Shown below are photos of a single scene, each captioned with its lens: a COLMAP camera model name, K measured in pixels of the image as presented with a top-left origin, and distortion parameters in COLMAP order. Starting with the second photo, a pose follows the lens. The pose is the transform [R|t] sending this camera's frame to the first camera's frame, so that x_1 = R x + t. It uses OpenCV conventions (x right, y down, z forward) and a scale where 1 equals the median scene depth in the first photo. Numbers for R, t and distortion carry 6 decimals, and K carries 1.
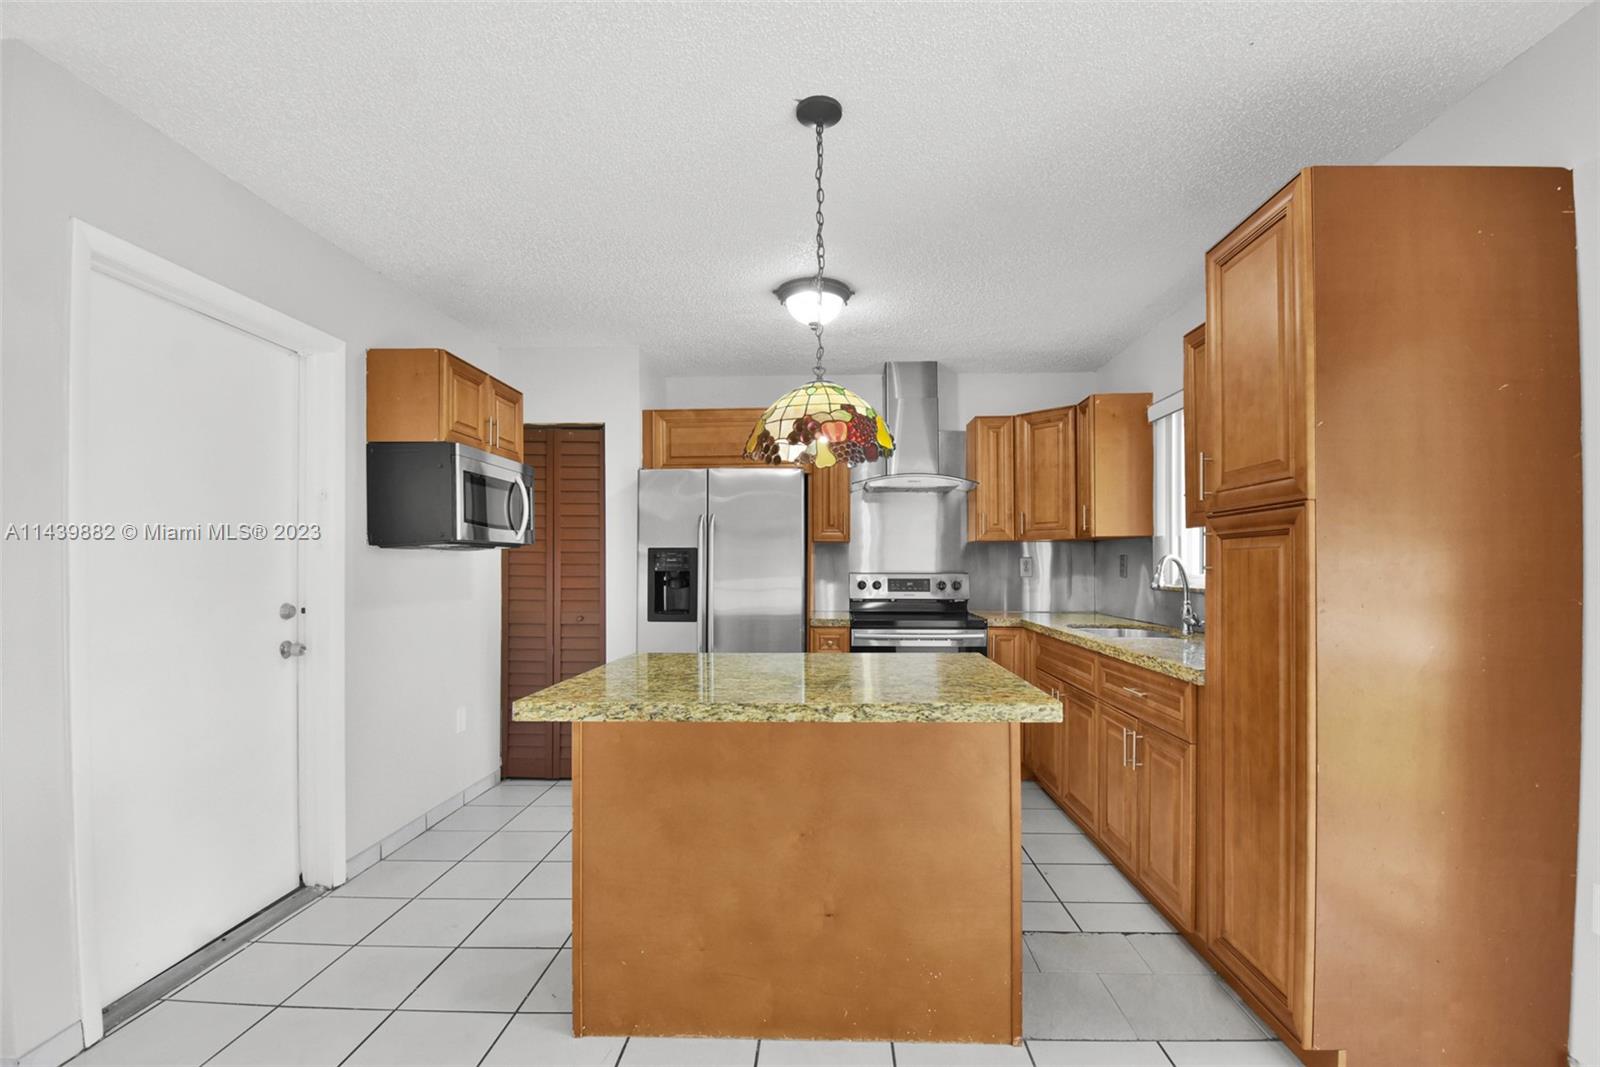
lens RADIAL K [[721.1, 0, 825.9], [0, 721.1, 569.8], [0, 0, 1]] dist [0.001208, -0.003882]
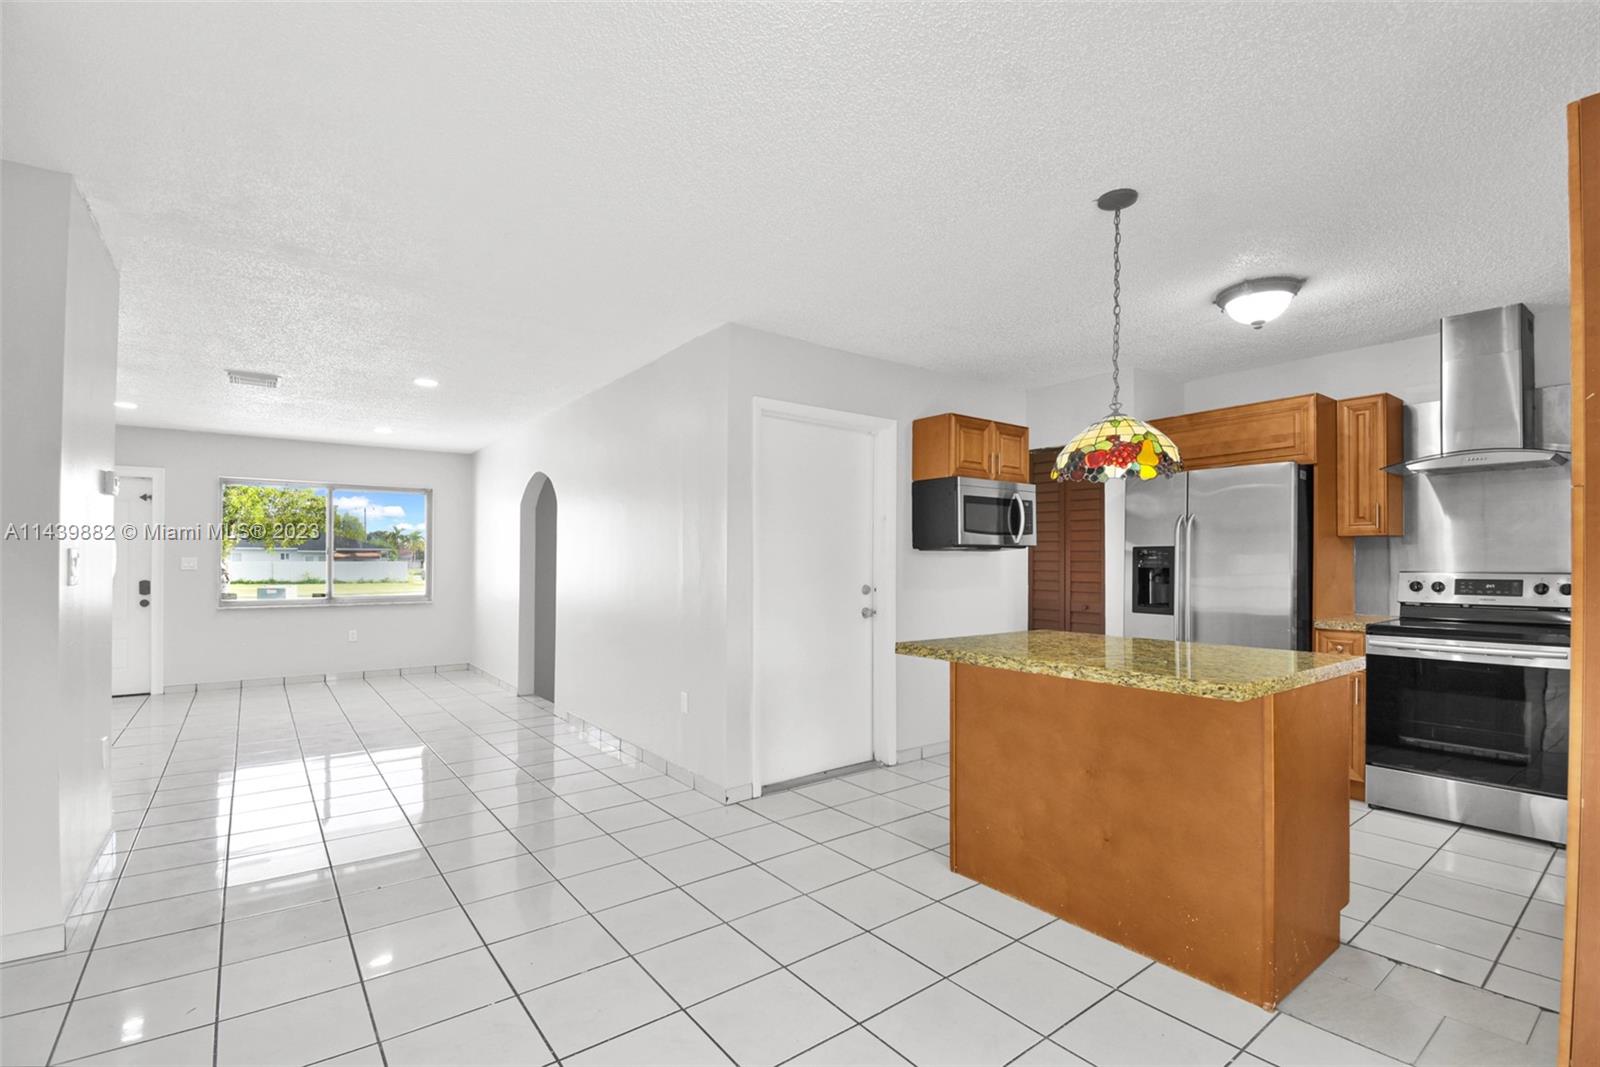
lens RADIAL K [[721.1, 0, 810.7], [0, 721.1, 560.4], [0, 0, 1]] dist [0.001208, -0.003882]
pose [[0.628093, -0.000351, -0.778138, 0.327446], [-0.005937, 0.999969, -0.005243, -0.000438], [0.778115, 0.007913, 0.628071, -0.099035]]
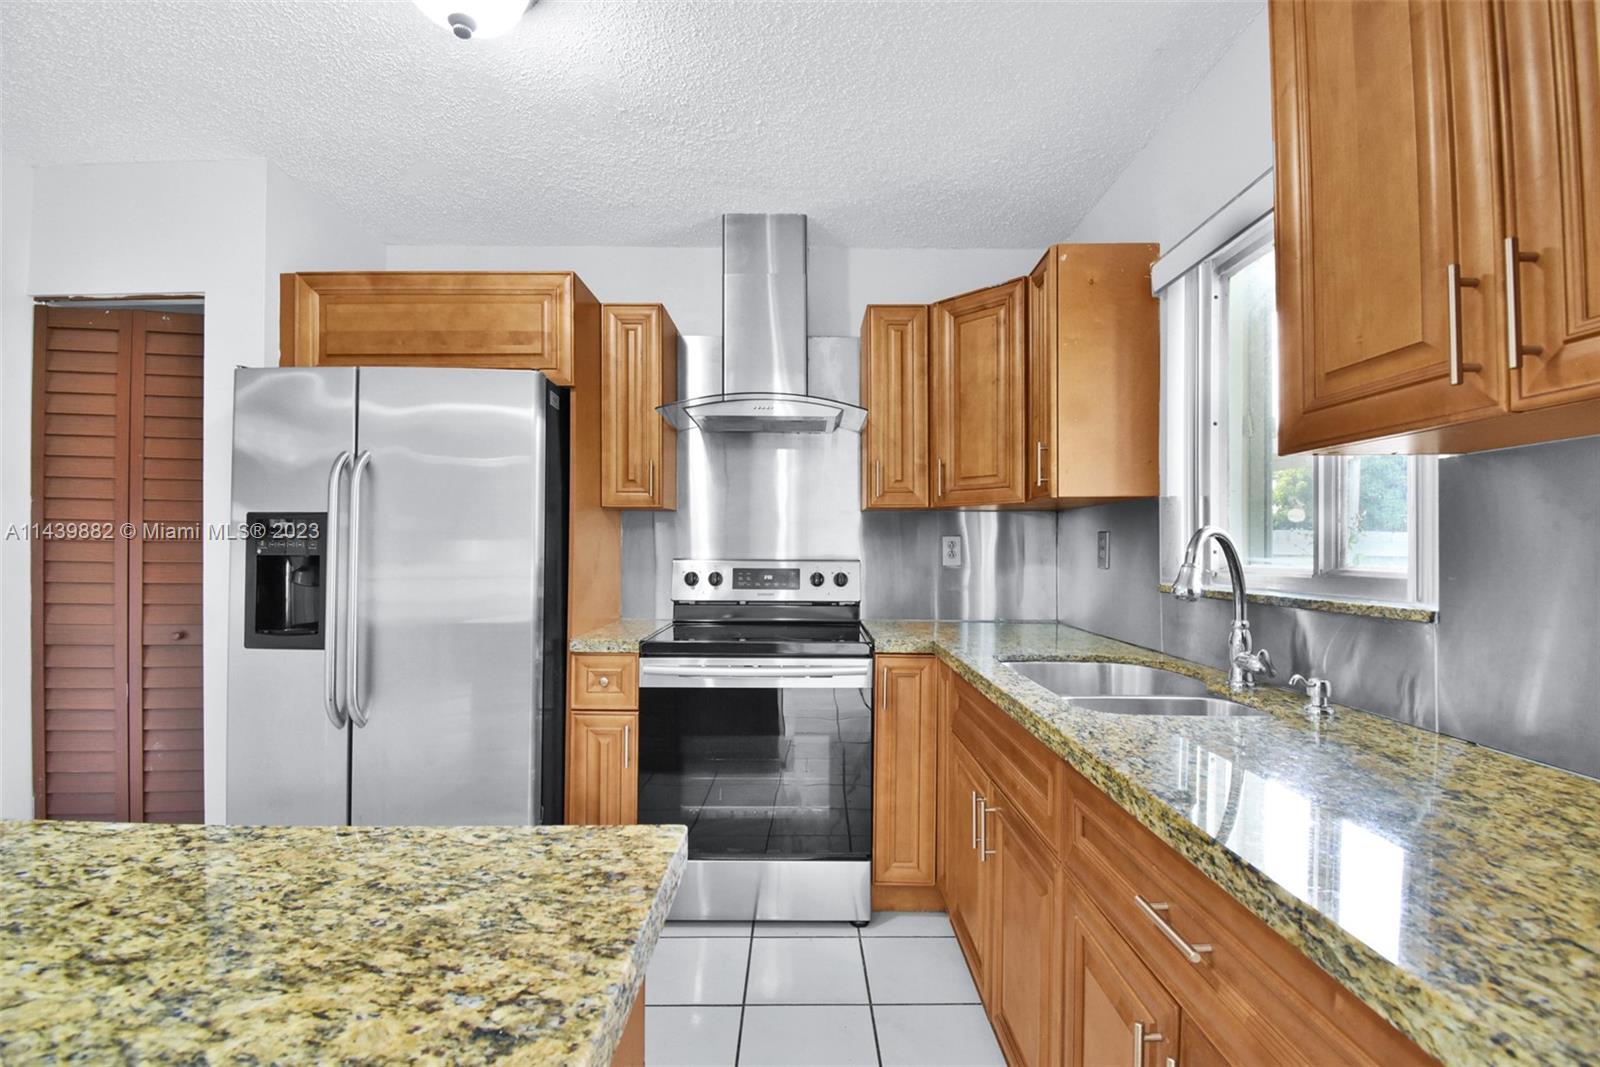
lens RADIAL K [[721.1, 0, 822.7], [0, 721.1, 553.0], [0, 0, 1]] dist [0.001208, -0.003882]
pose [[0.999167, 0.004925, 0.040499, 0.174621], [-0.004870, 0.999987, -0.001461, -0.000736], [-0.040505, 0.001263, 0.999179, 0.464544]]
